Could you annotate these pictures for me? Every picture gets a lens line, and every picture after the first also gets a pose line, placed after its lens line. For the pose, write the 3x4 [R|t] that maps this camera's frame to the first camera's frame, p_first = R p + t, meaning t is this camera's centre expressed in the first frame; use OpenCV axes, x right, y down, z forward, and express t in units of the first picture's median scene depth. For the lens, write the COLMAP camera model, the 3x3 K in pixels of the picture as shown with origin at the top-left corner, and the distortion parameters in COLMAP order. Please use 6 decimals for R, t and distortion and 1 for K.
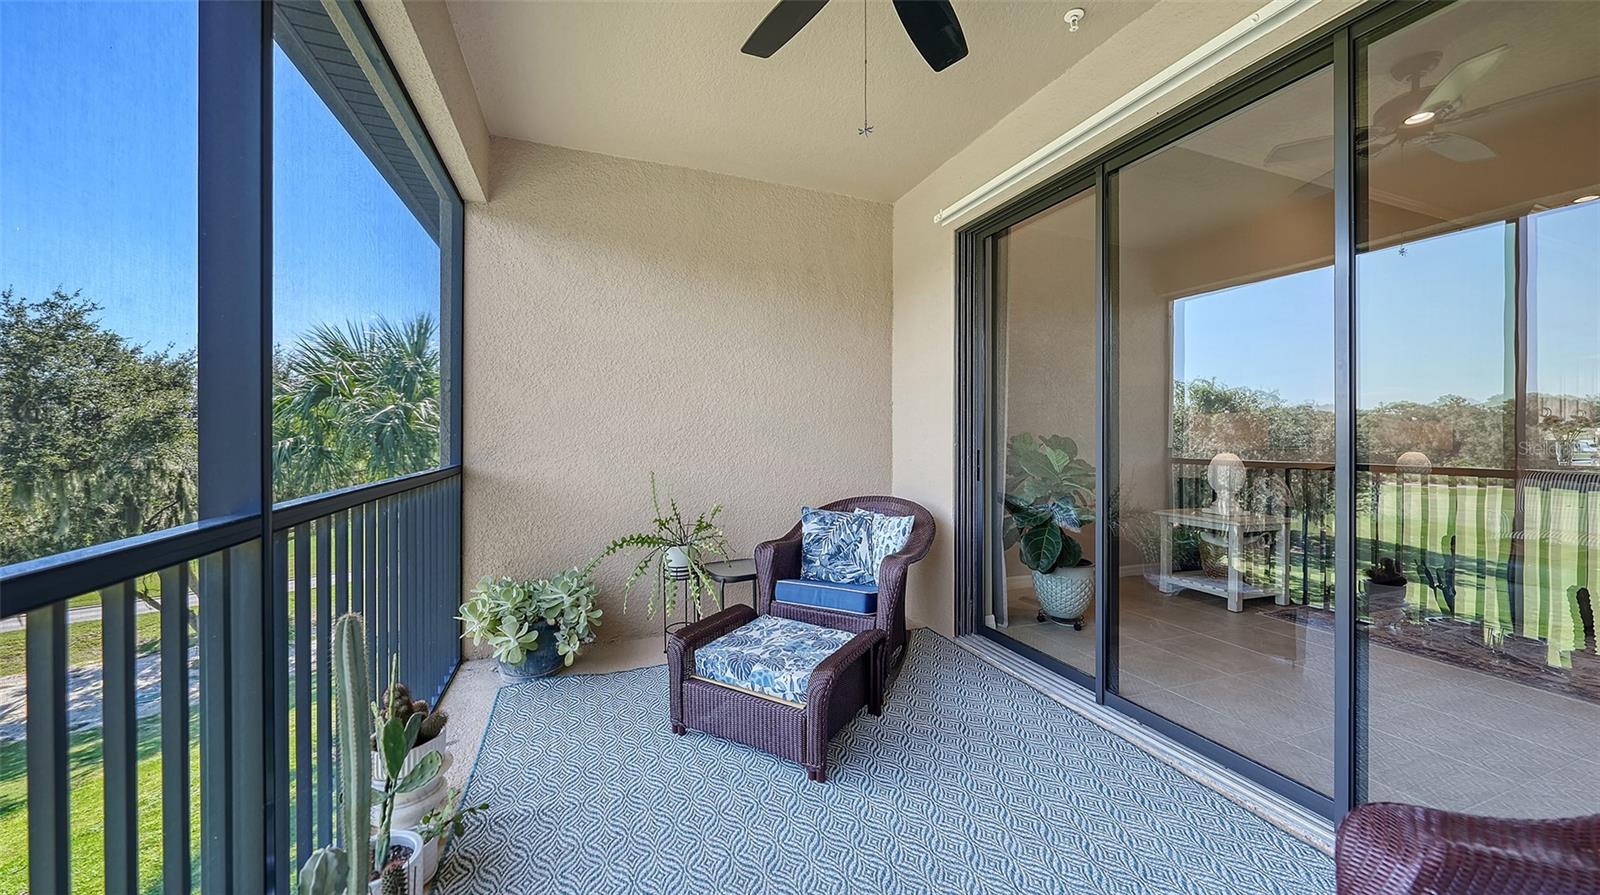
lens RADIAL K [[554.7, 0, 798.2], [0, 554.7, 441.0], [0, 0, 1]] dist [-0.004103, -0.000570]
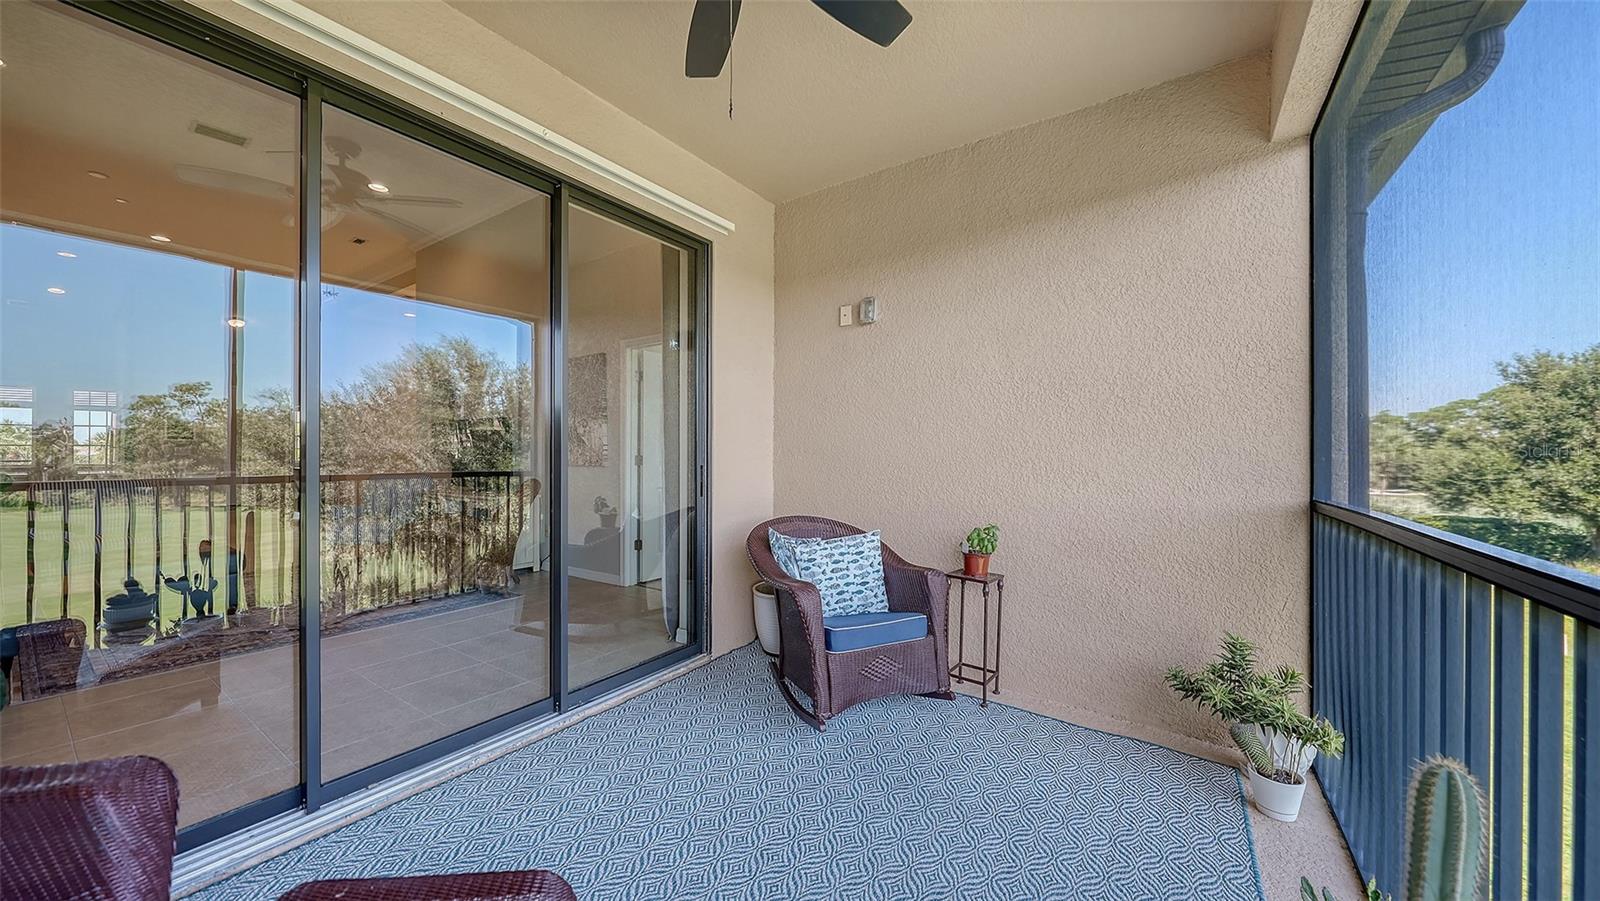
lens RADIAL K [[556.2, 0, 789.9], [0, 556.2, 453.6], [0, 0, 1]] dist [-0.005294, -0.000358]
pose [[-0.560716, -0.008624, 0.827963, -0.420607], [-0.000047, 0.999946, 0.010383, -0.012191], [-0.828008, 0.005783, -0.560686, 0.881622]]
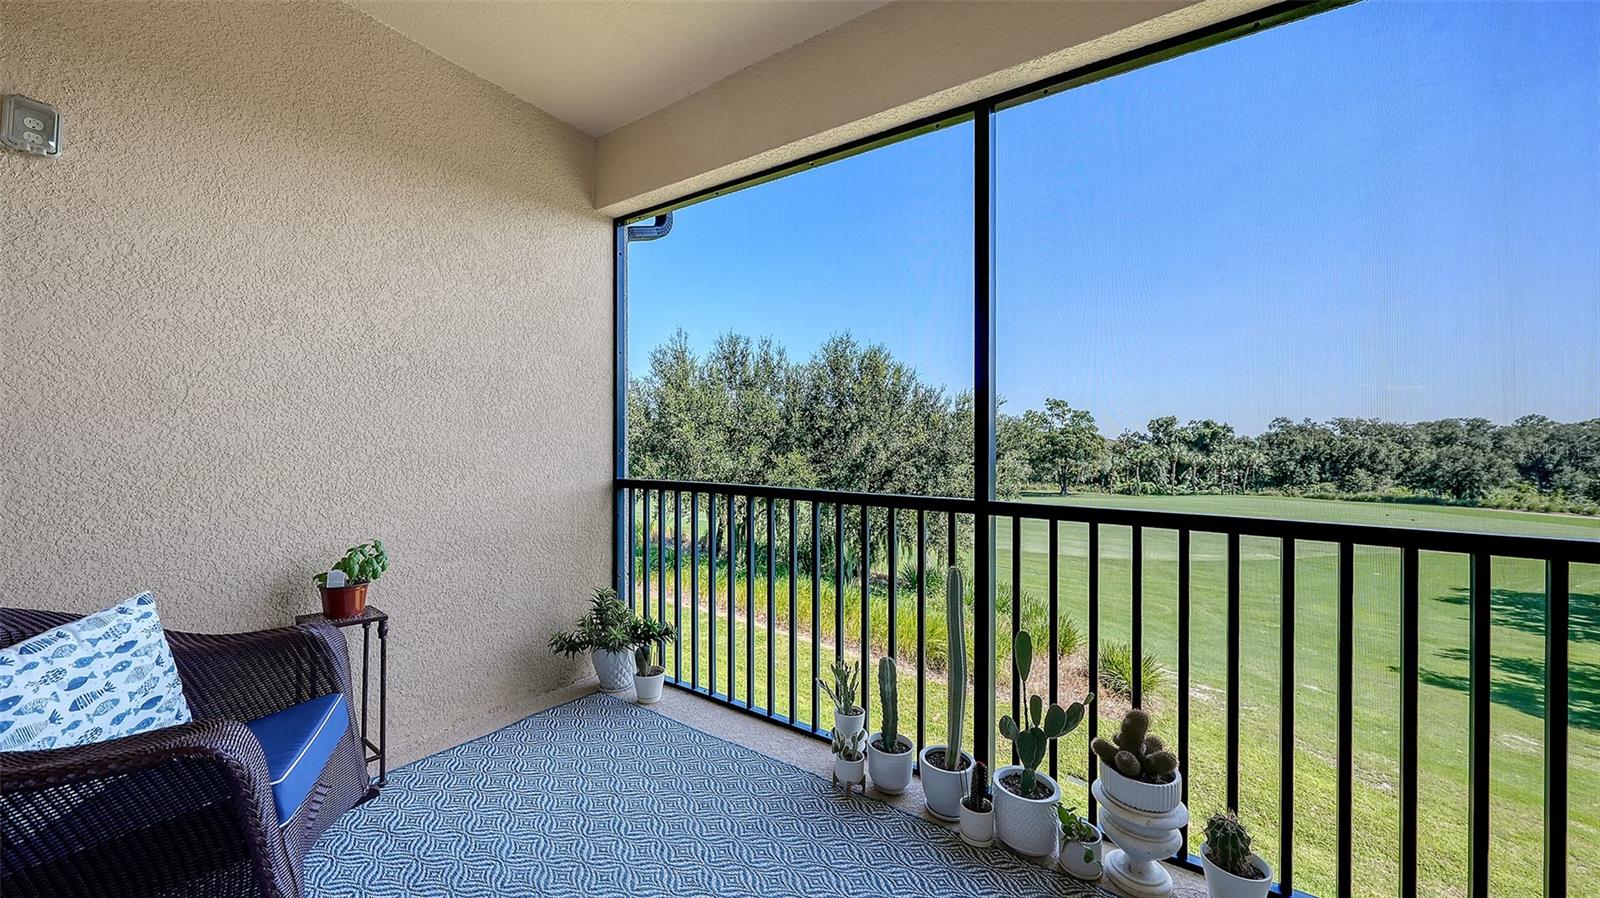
lens RADIAL K [[554.7, 0, 793.0], [0, 554.7, 439.6], [0, 0, 1]] dist [-0.004103, -0.000570]
pose [[-0.820888, -0.027307, -0.570436, 0.251827], [-0.024283, 0.999622, -0.012908, -0.011078], [0.570573, 0.003256, -0.821241, 0.954847]]
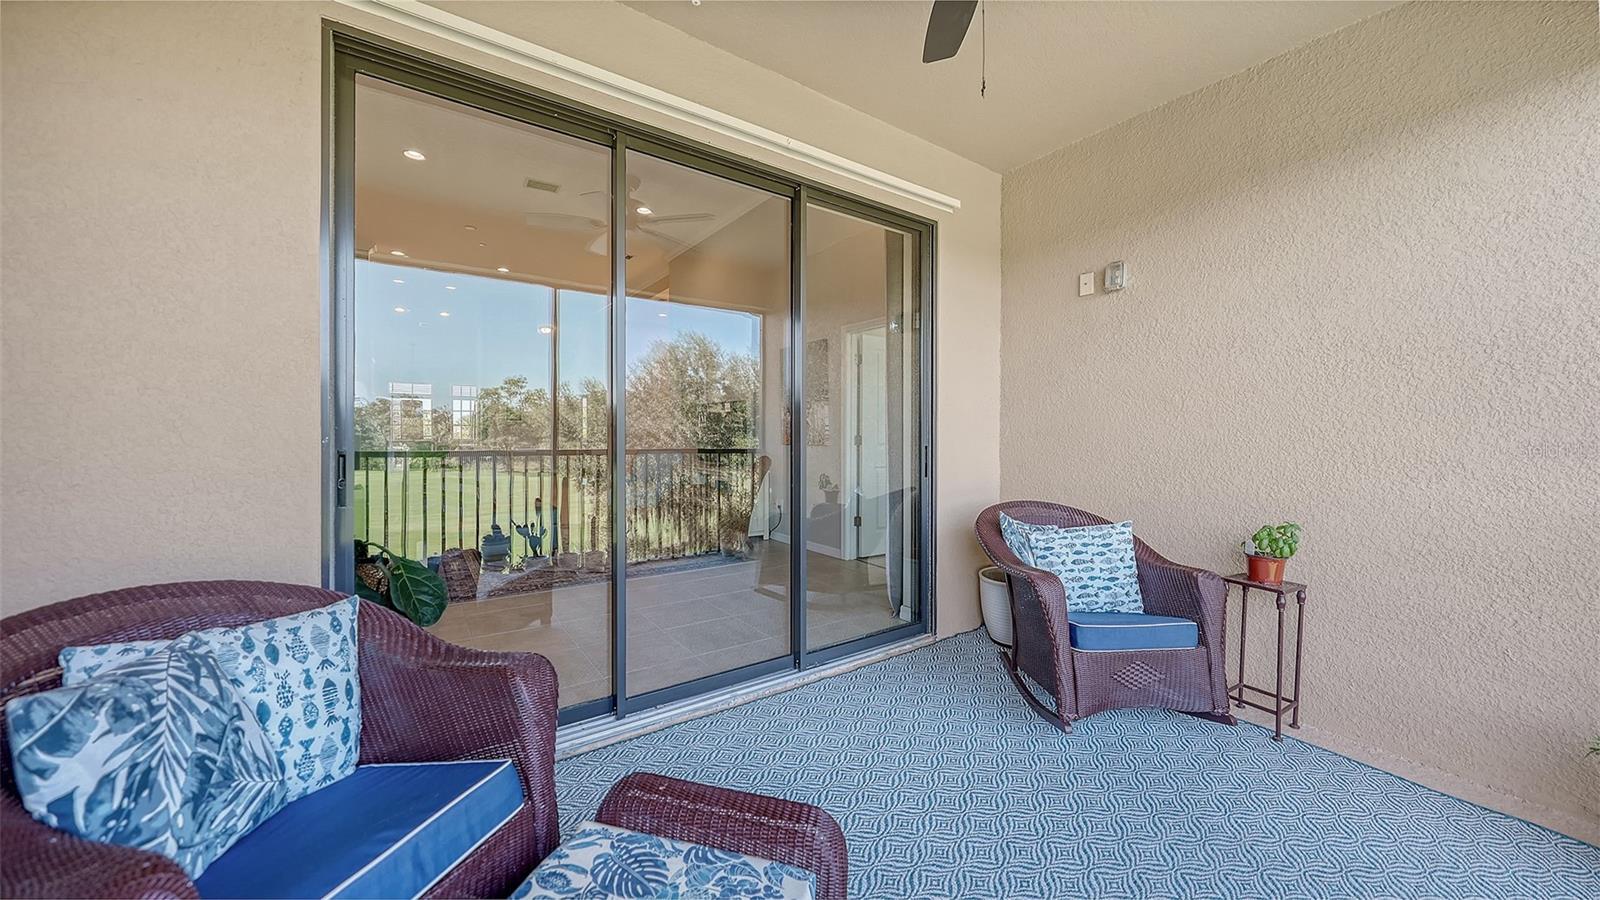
lens RADIAL K [[554.7, 0, 794.5], [0, 554.7, 434.1], [0, 0, 1]] dist [-0.004103, -0.000570]
pose [[-0.238182, -0.011036, 0.971158, -0.417894], [-0.003240, 0.999939, 0.010568, -0.011995], [-0.971215, -0.000629, -0.238203, 0.937721]]
